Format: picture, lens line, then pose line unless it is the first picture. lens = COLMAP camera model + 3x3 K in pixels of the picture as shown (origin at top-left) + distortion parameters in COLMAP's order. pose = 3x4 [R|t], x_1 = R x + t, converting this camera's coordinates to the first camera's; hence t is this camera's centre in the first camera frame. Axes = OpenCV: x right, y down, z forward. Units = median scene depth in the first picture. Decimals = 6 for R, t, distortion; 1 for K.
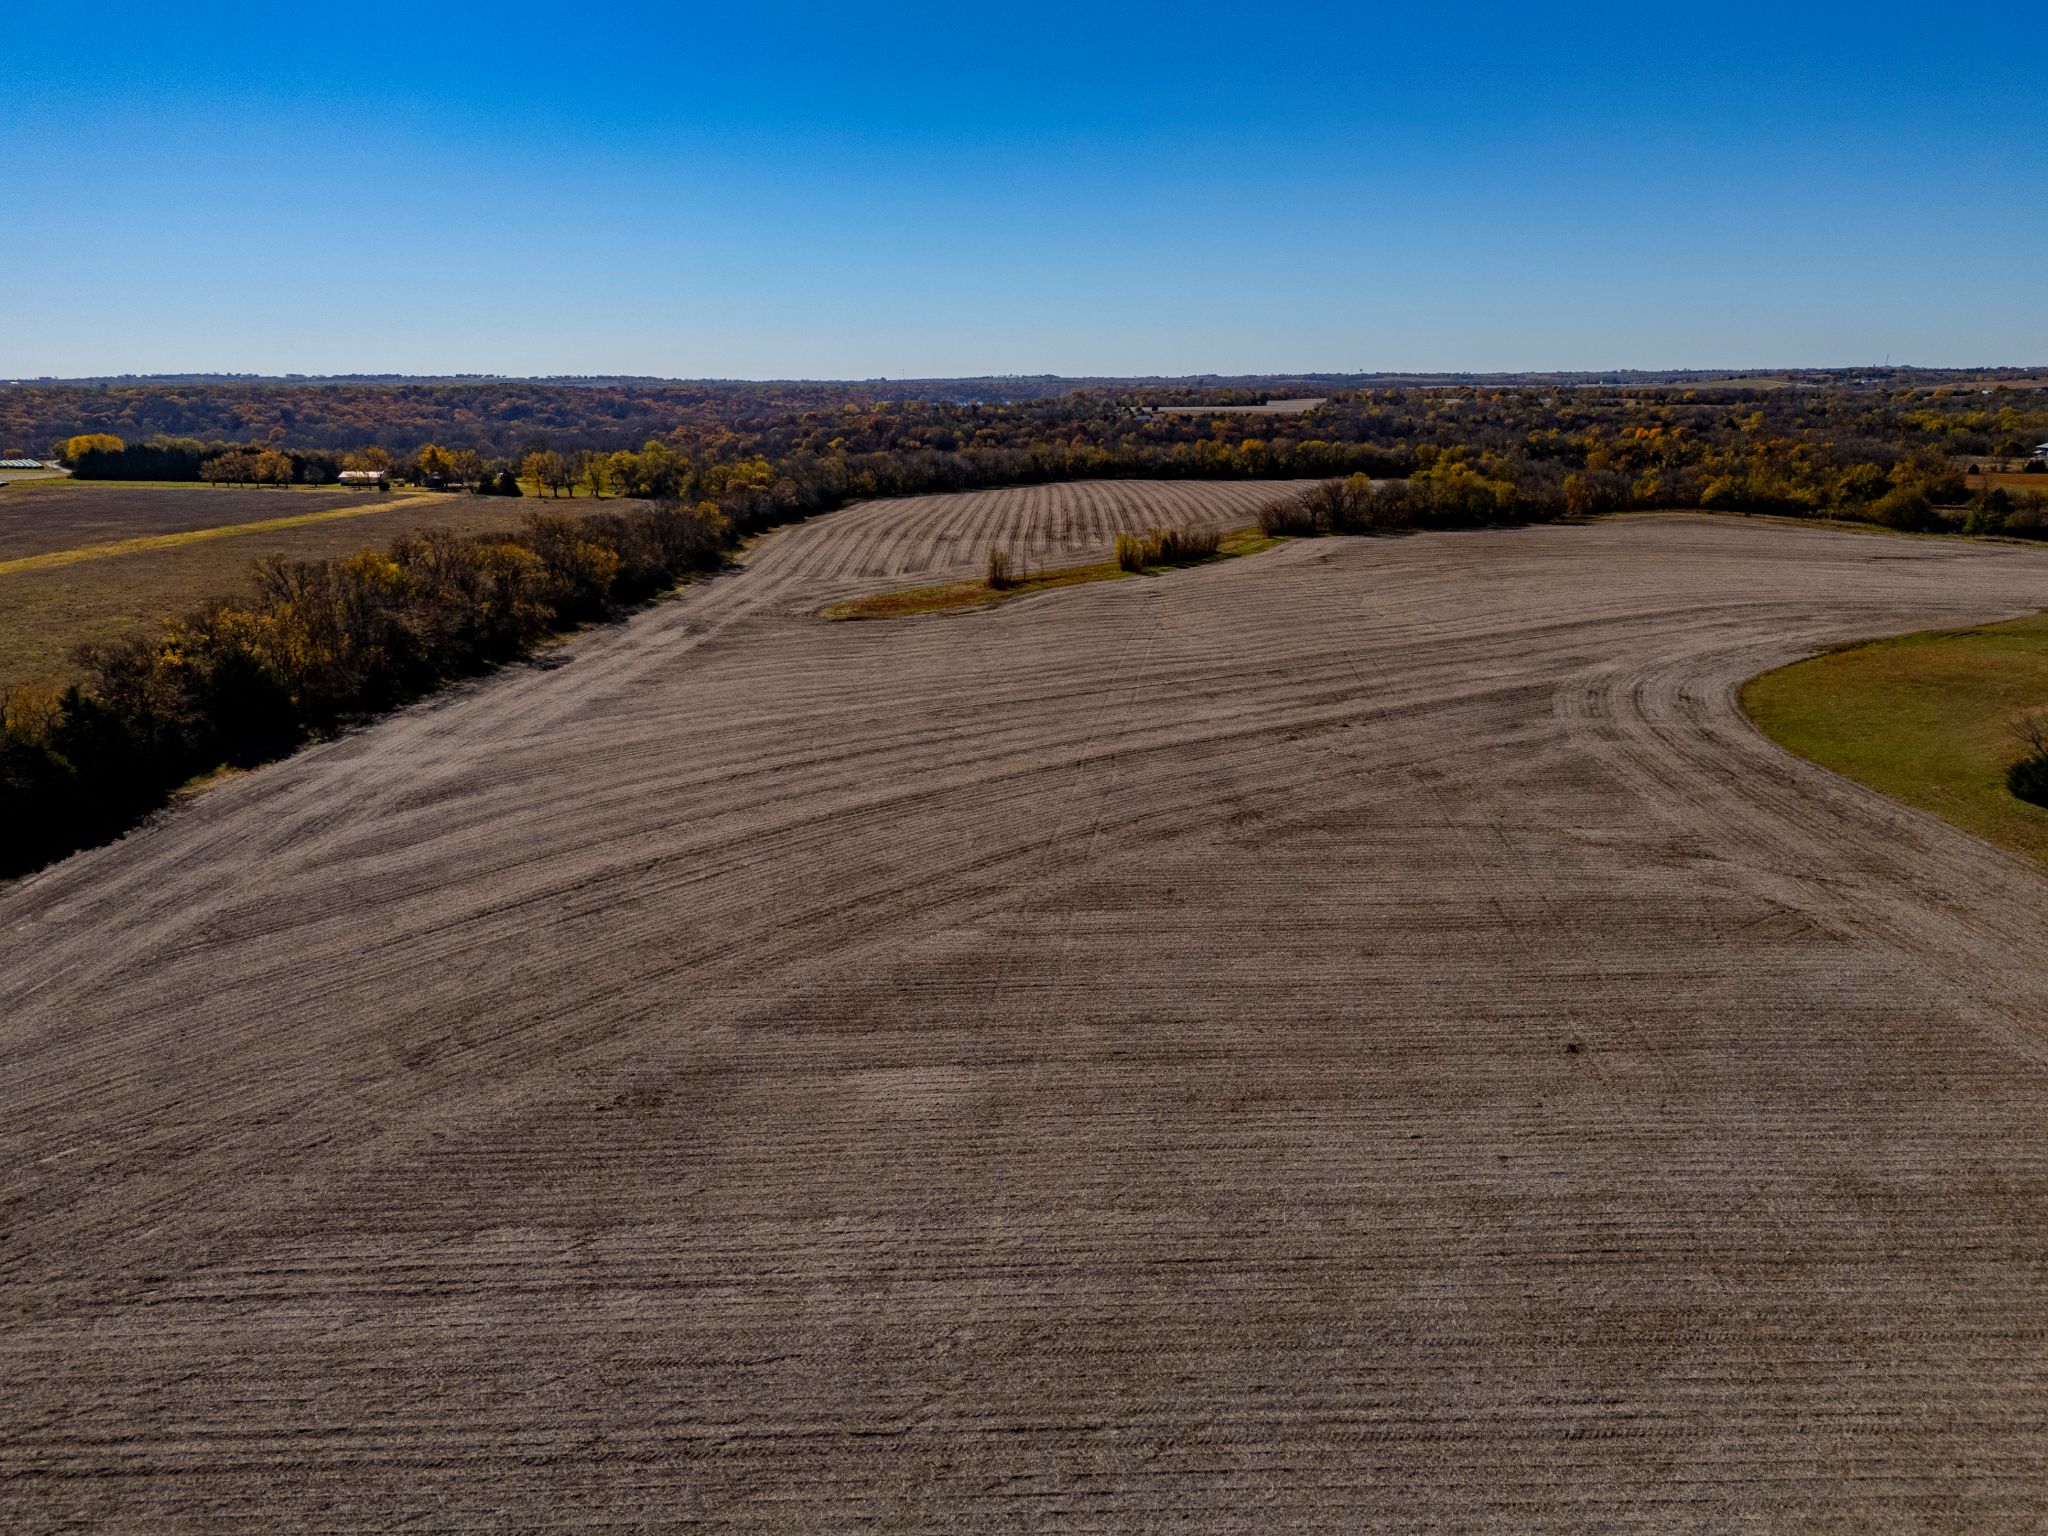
lens RADIAL K [[1481.1, 0, 1024.0], [0, 1481.1, 768.0], [0, 0, 1]] dist [0.075680, -0.095752]
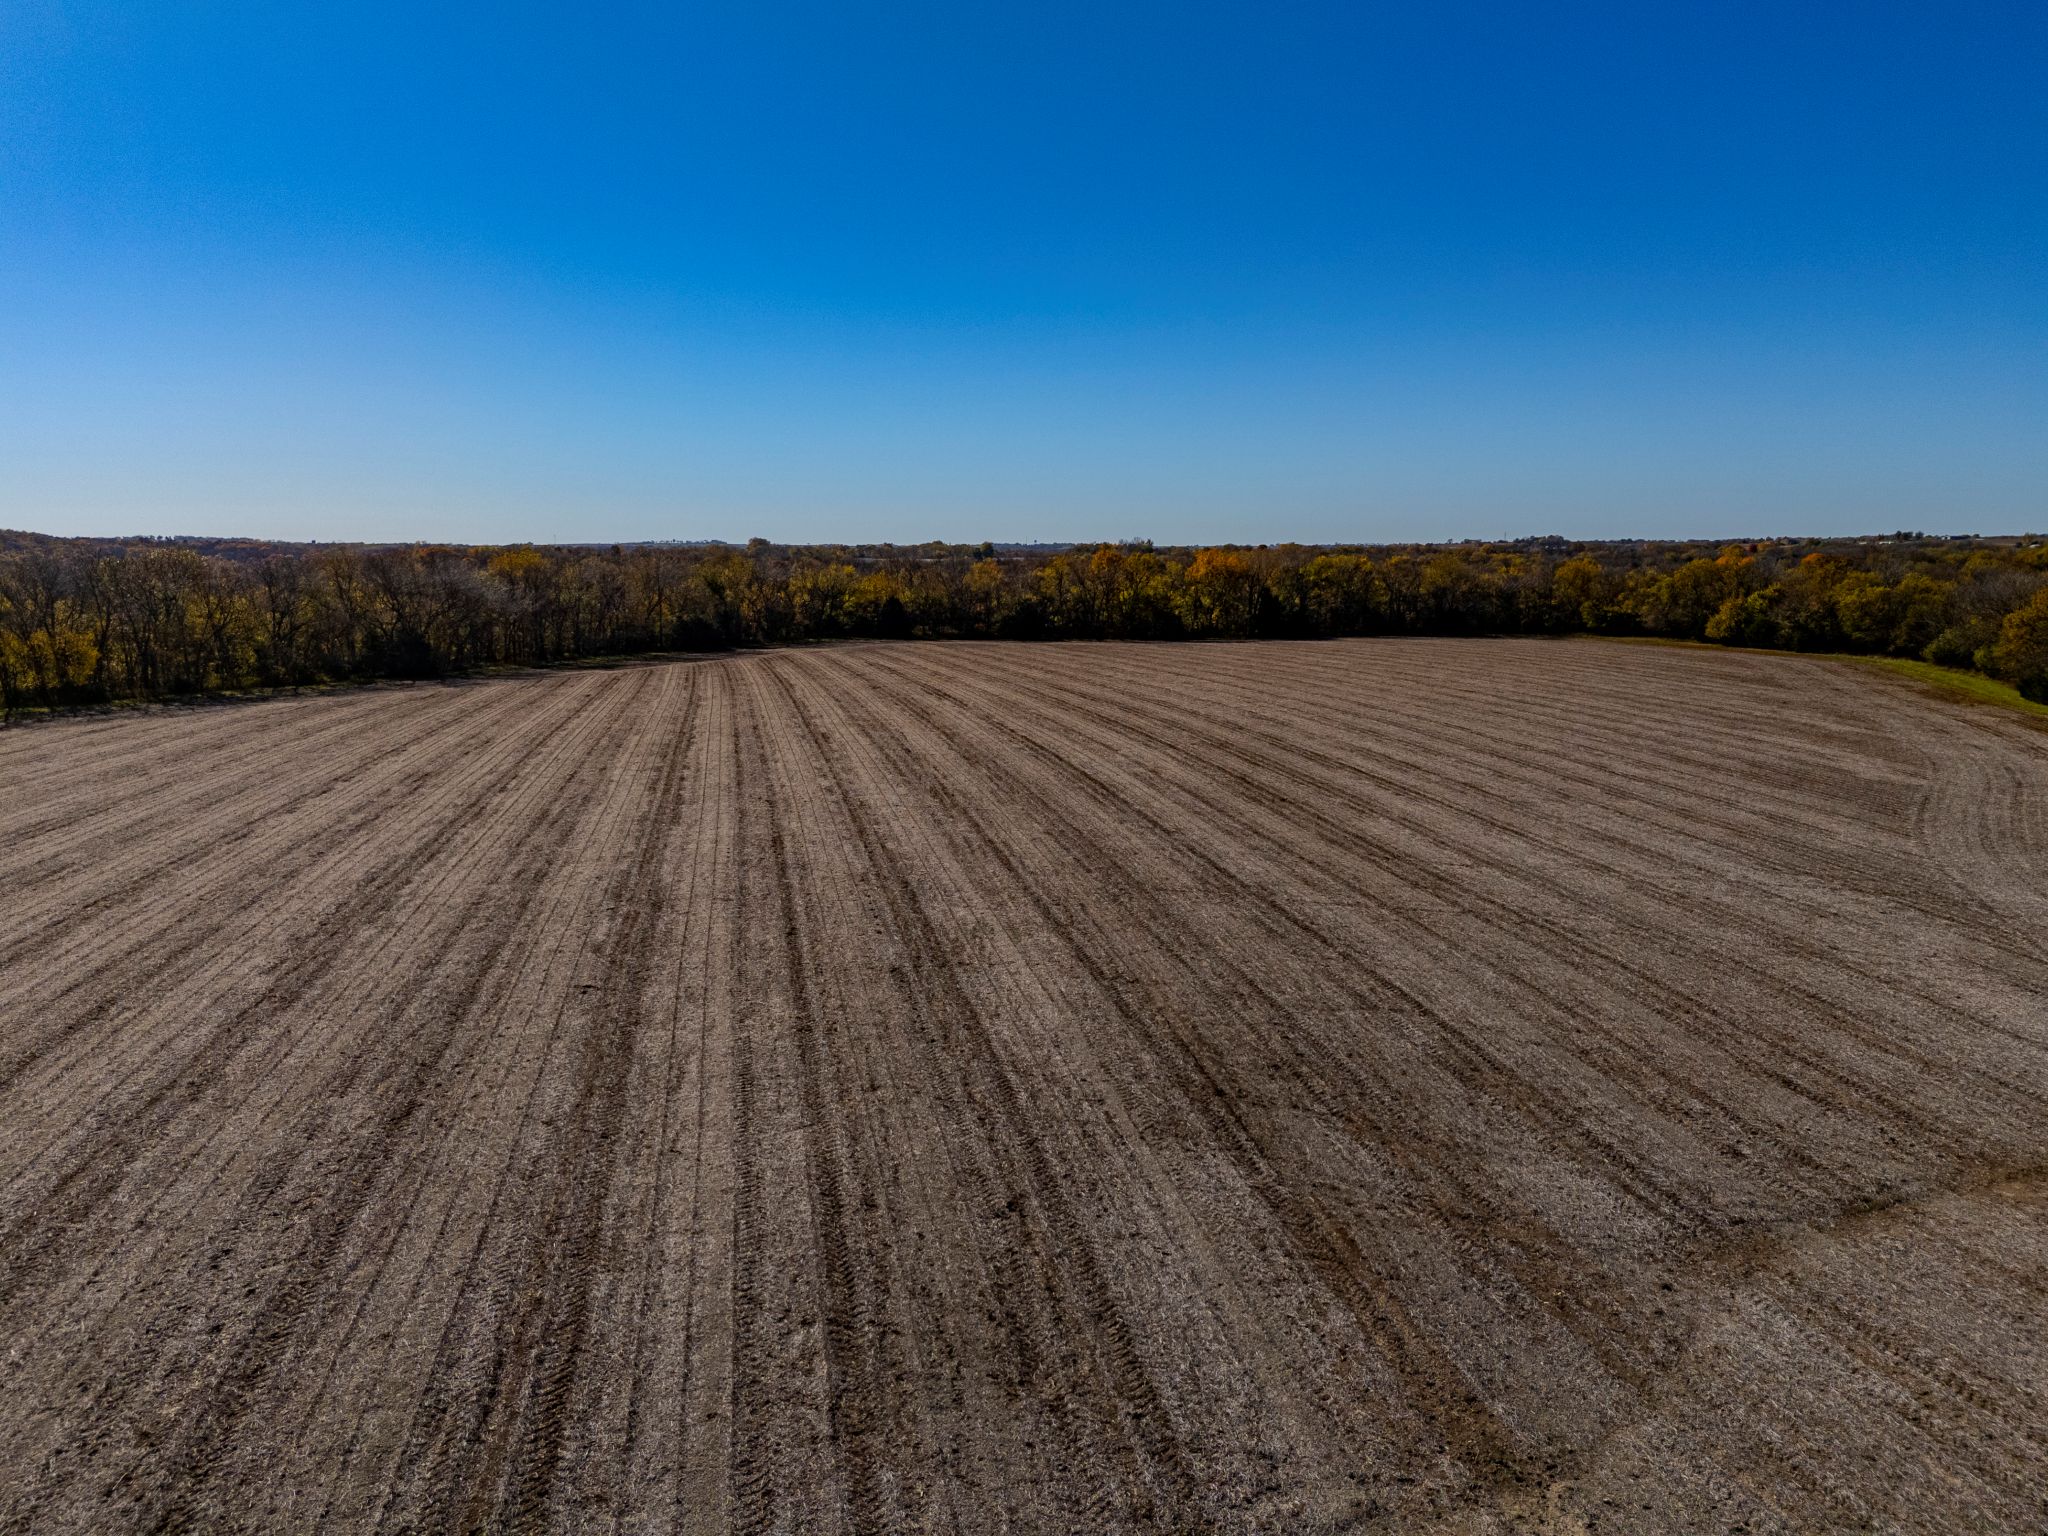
lens RADIAL K [[1481.1, 0, 1024.0], [0, 1481.1, 768.0], [0, 0, 1]] dist [0.075680, -0.095752]
pose [[0.976016, -0.025754, 0.216168, 0.001703], [0.049701, 0.993114, -0.106084, -0.156701], [-0.211948, 0.114283, 0.970576, 0.822928]]
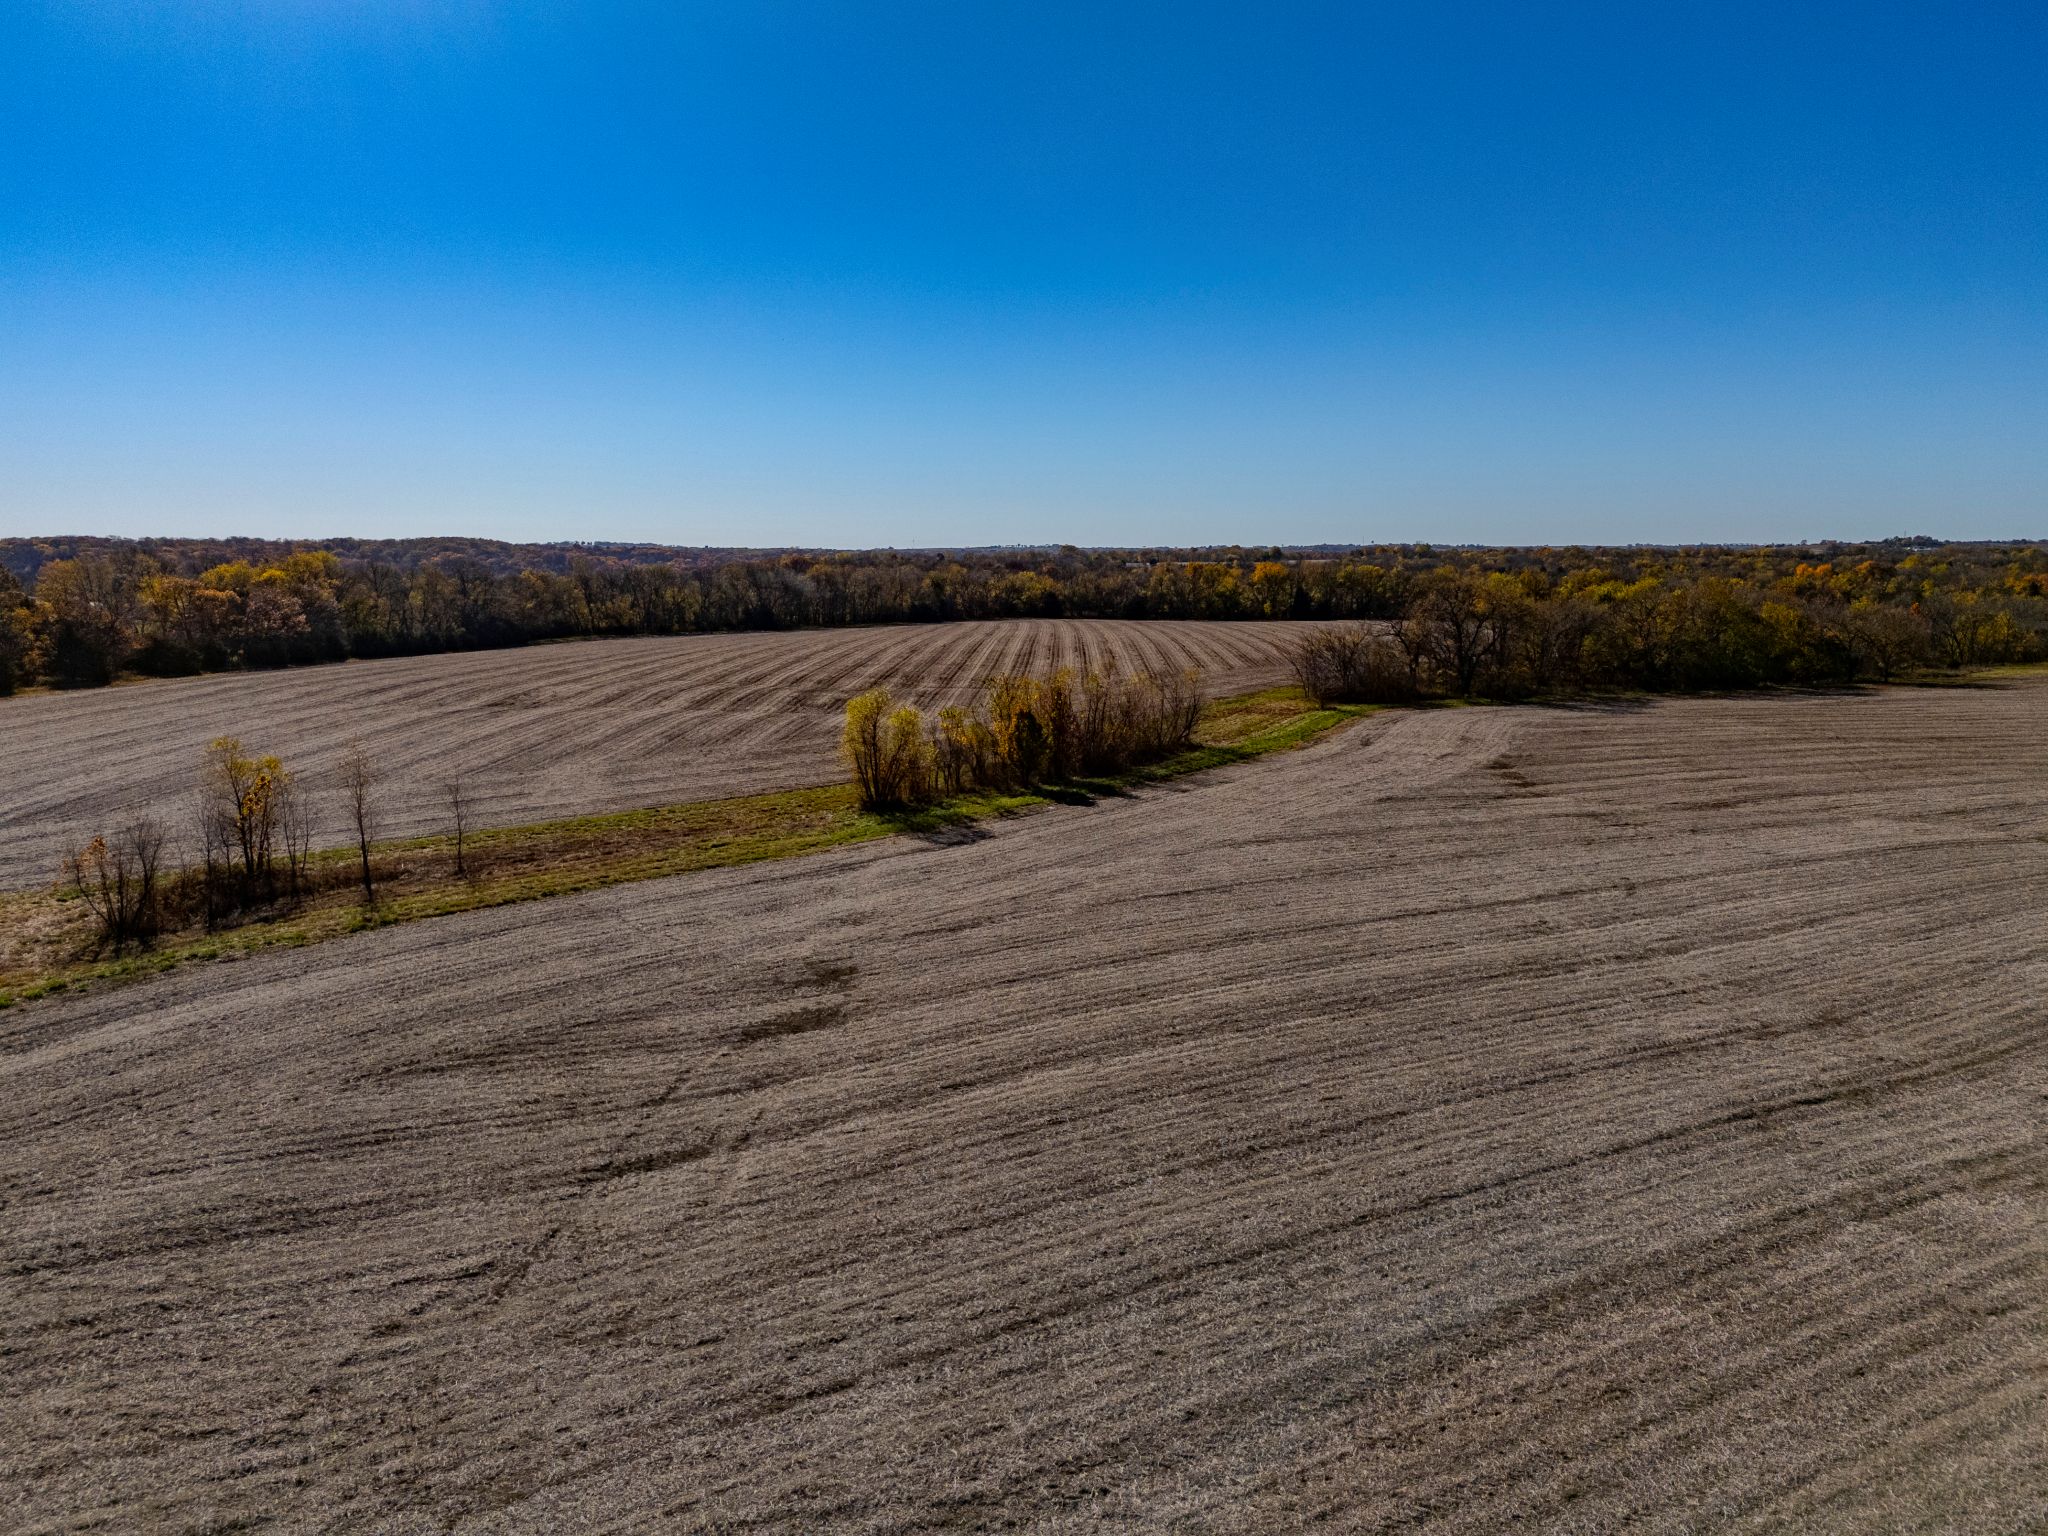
lens RADIAL K [[1481.1, 0, 1024.0], [0, 1481.1, 768.0], [0, 0, 1]] dist [0.075680, -0.095752]
pose [[0.999930, 0.006783, -0.009645, 0.070806], [-0.007820, 0.993684, -0.111940, -0.075880], [0.008825, 0.112007, 0.993668, 0.489846]]
